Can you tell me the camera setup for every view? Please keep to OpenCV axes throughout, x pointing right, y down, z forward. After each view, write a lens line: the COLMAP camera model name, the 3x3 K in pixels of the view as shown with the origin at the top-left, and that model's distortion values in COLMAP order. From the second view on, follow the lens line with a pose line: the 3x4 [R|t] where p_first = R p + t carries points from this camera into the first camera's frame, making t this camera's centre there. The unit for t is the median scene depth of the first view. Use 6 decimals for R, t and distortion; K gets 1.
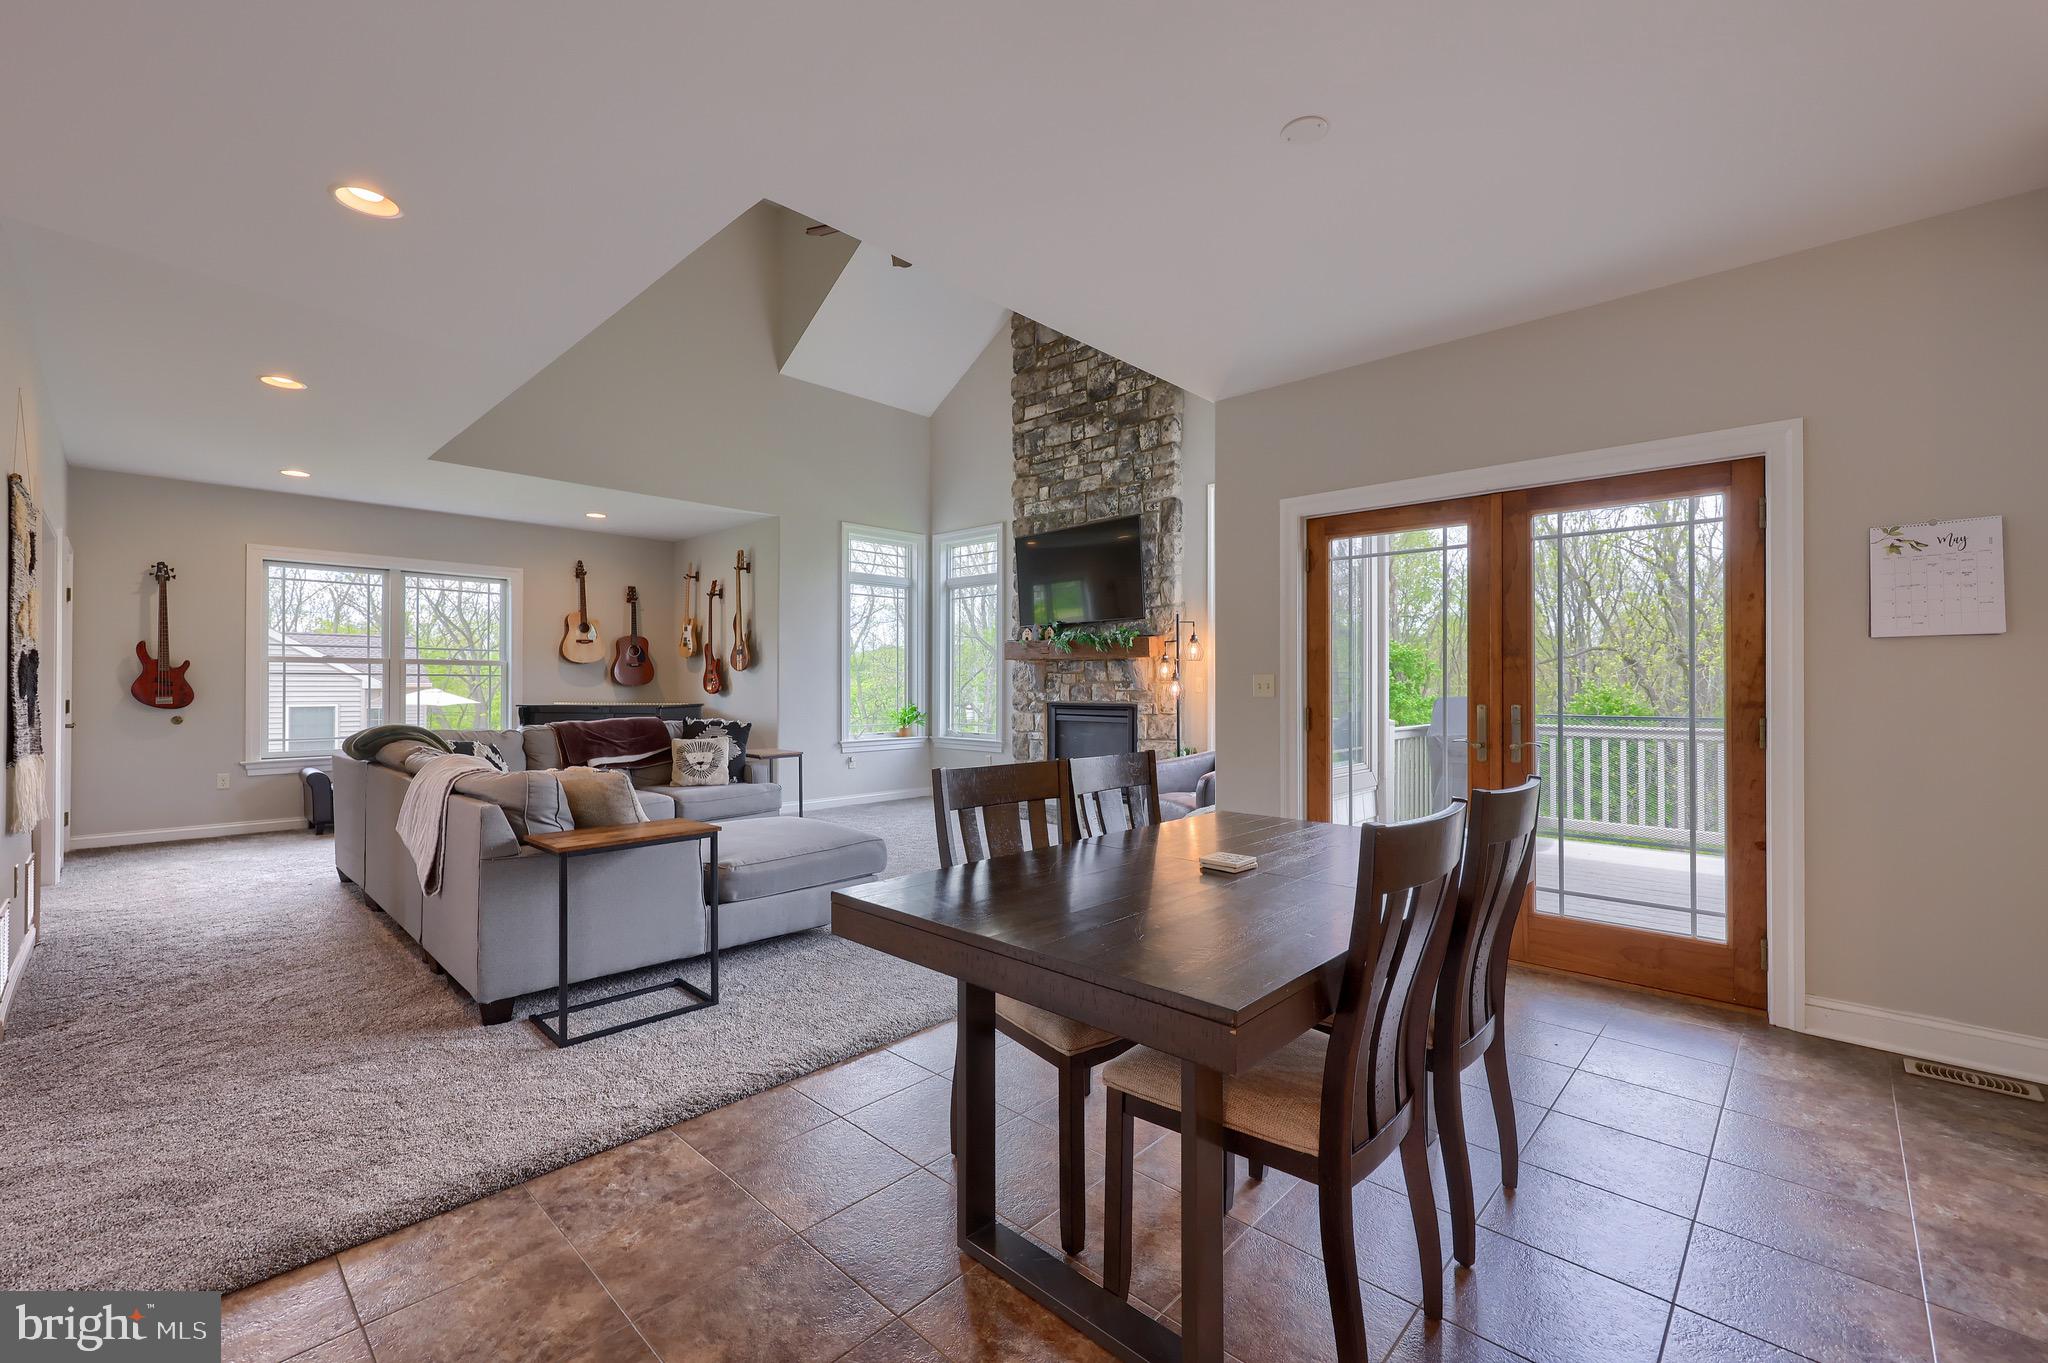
lens RADIAL K [[850.3, 0, 1030.1], [0, 850.3, 680.4], [0, 0, 1]] dist [-0.003297, 0.000696]
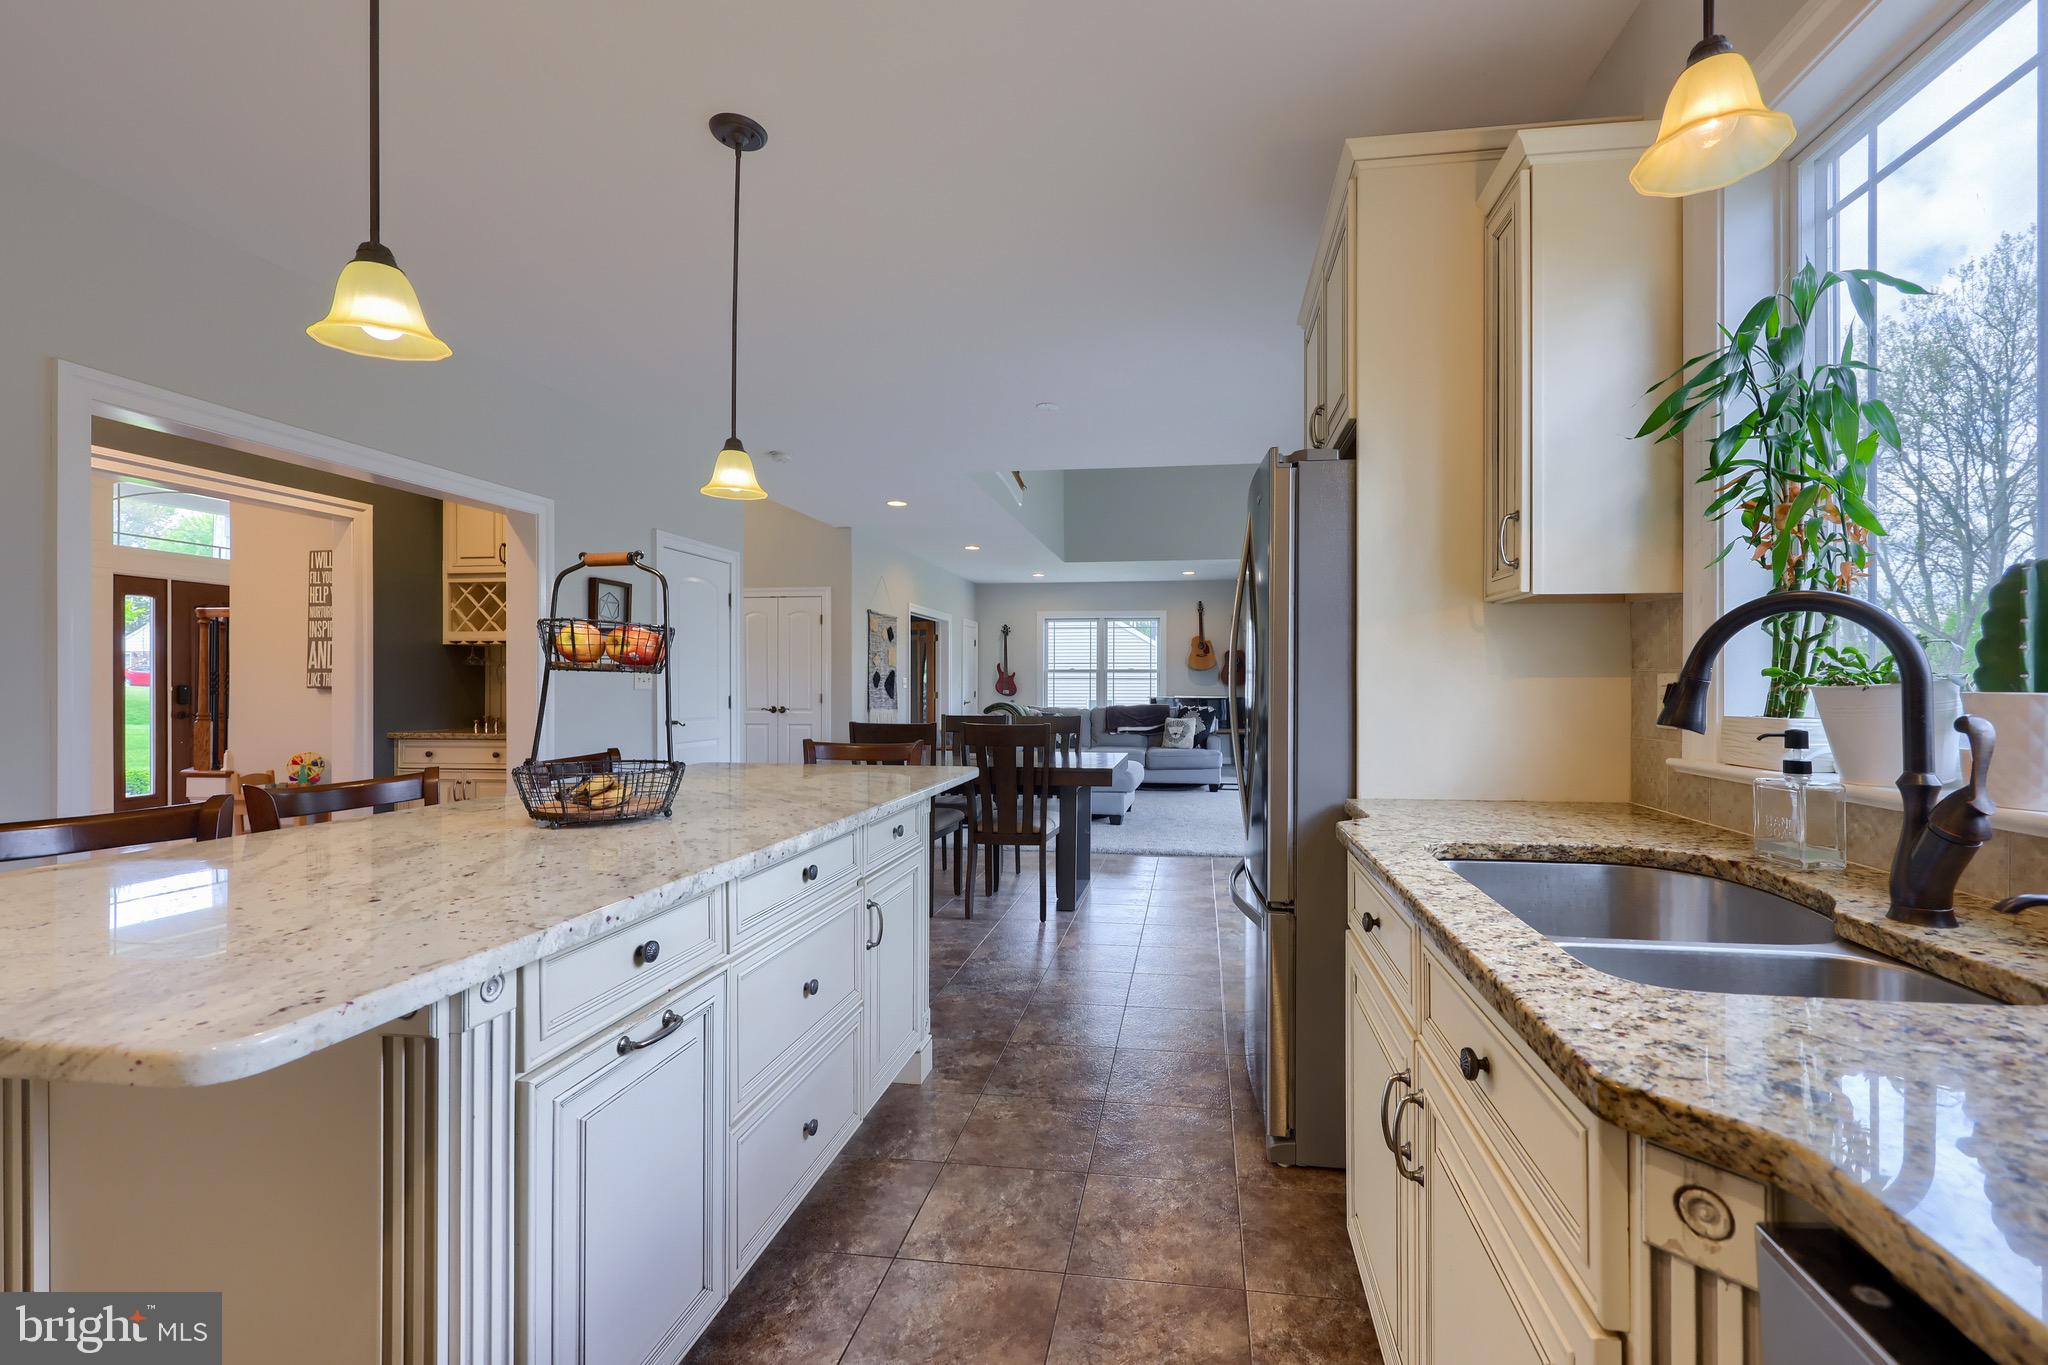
lens RADIAL K [[823.7, 0, 1093.1], [0, 823.7, 678.1], [0, 0, 1]] dist [-0.006220, 0.000966]
pose [[0.593115, -0.006775, -0.805089, 0.784318], [0.001008, 0.999970, -0.007673, 0.006436], [0.805117, 0.003740, 0.593104, -0.032543]]
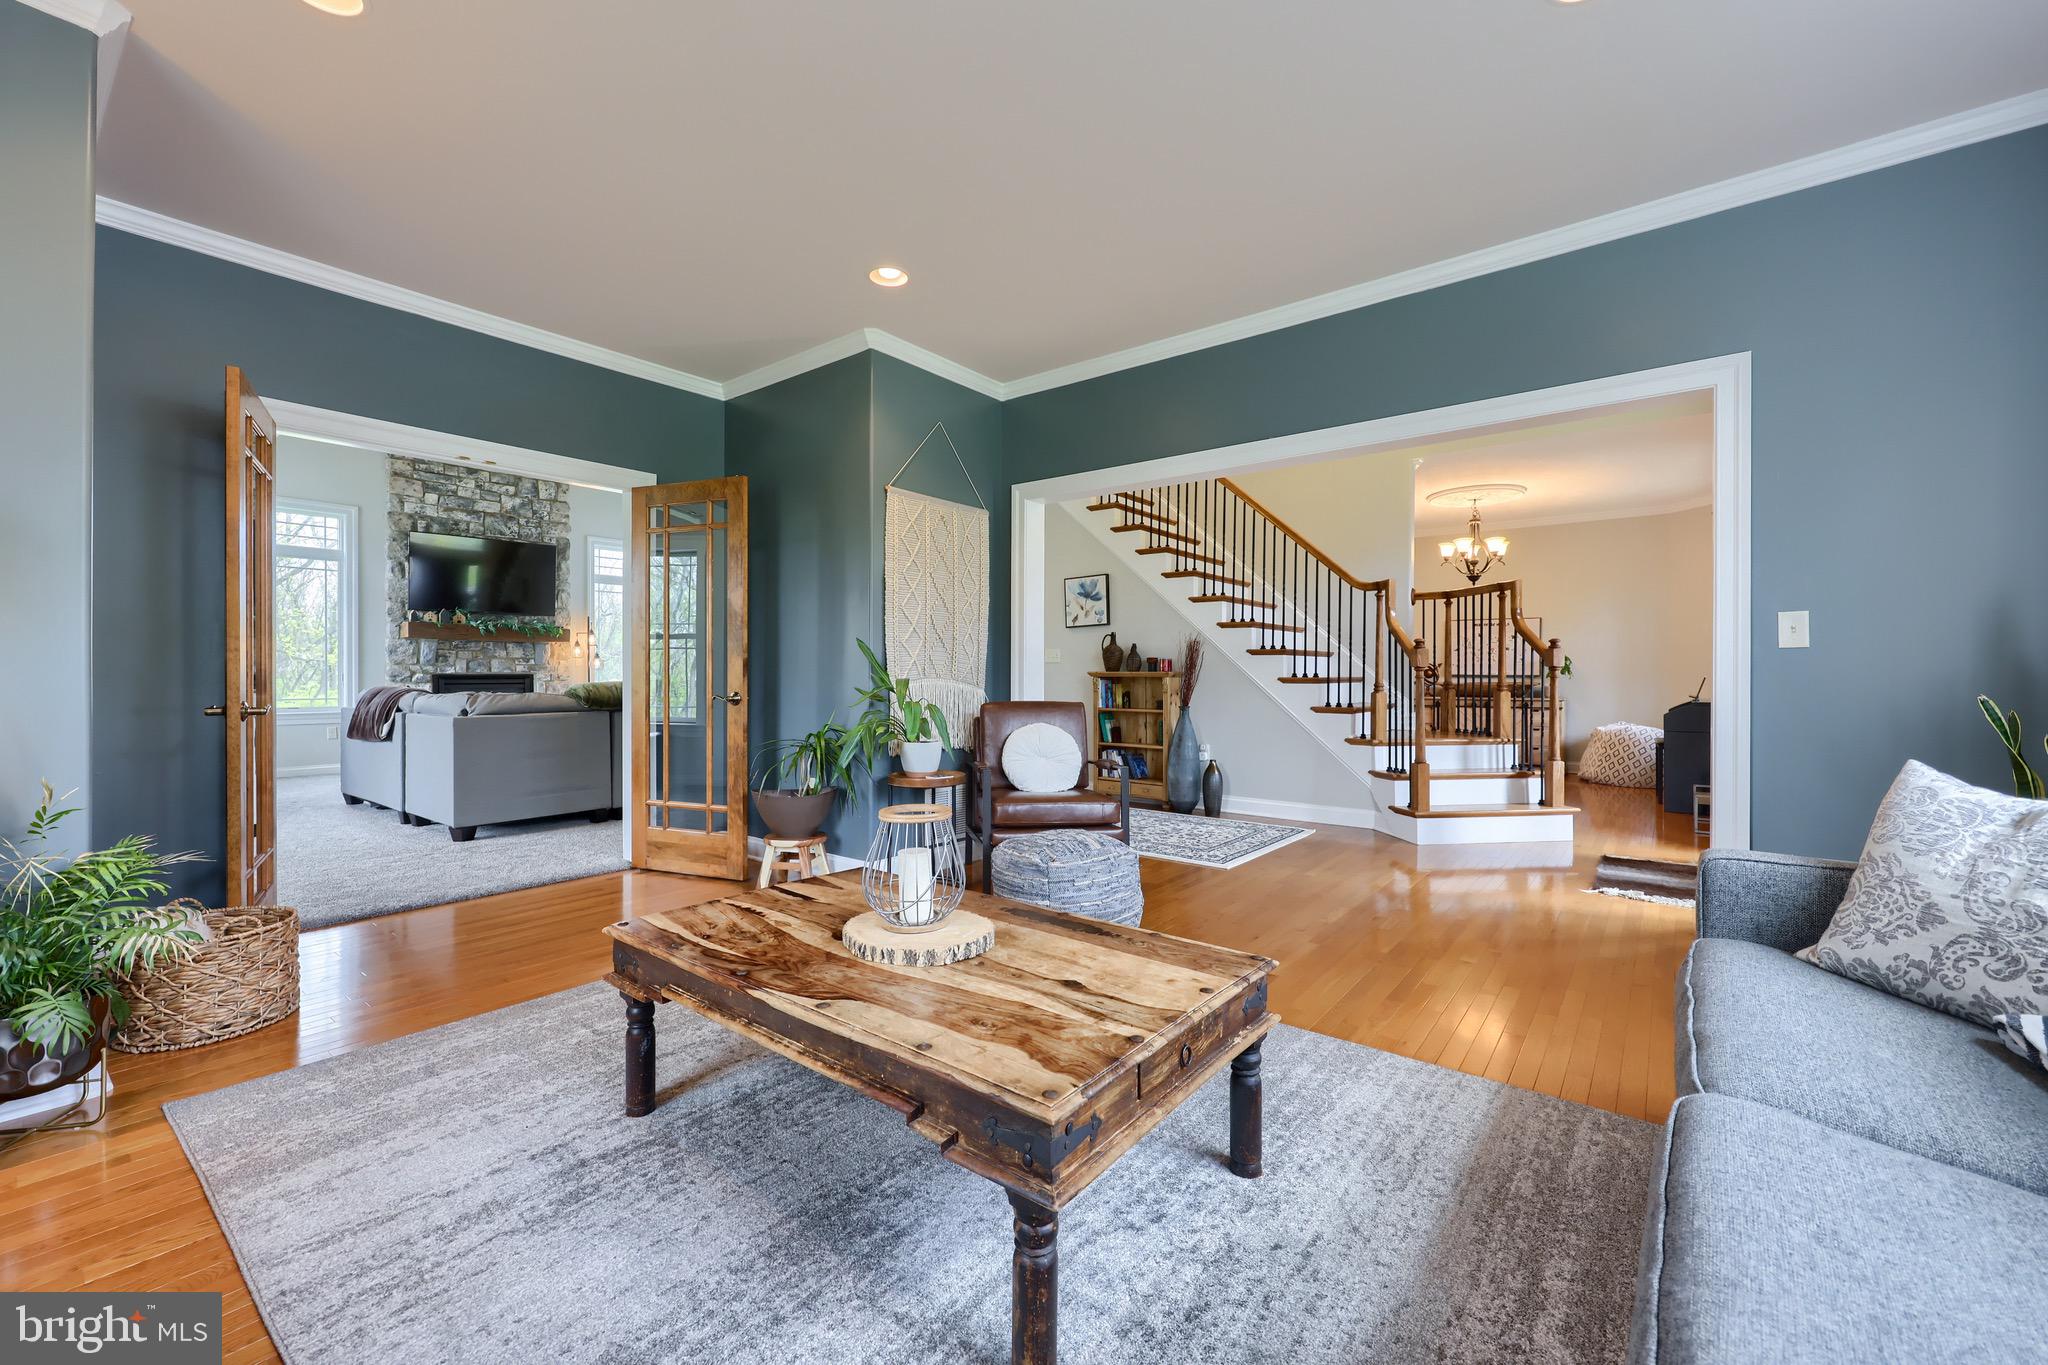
lens RADIAL K [[823.7, 0, 1027.2], [0, 823.7, 681.6], [0, 0, 1]] dist [-0.006220, 0.000966]
pose [[-0.090777, -0.007431, 0.995844, -1.584165], [-0.004722, 0.999964, 0.007032, 0.032304], [-0.995860, -0.004064, -0.090809, 0.354034]]
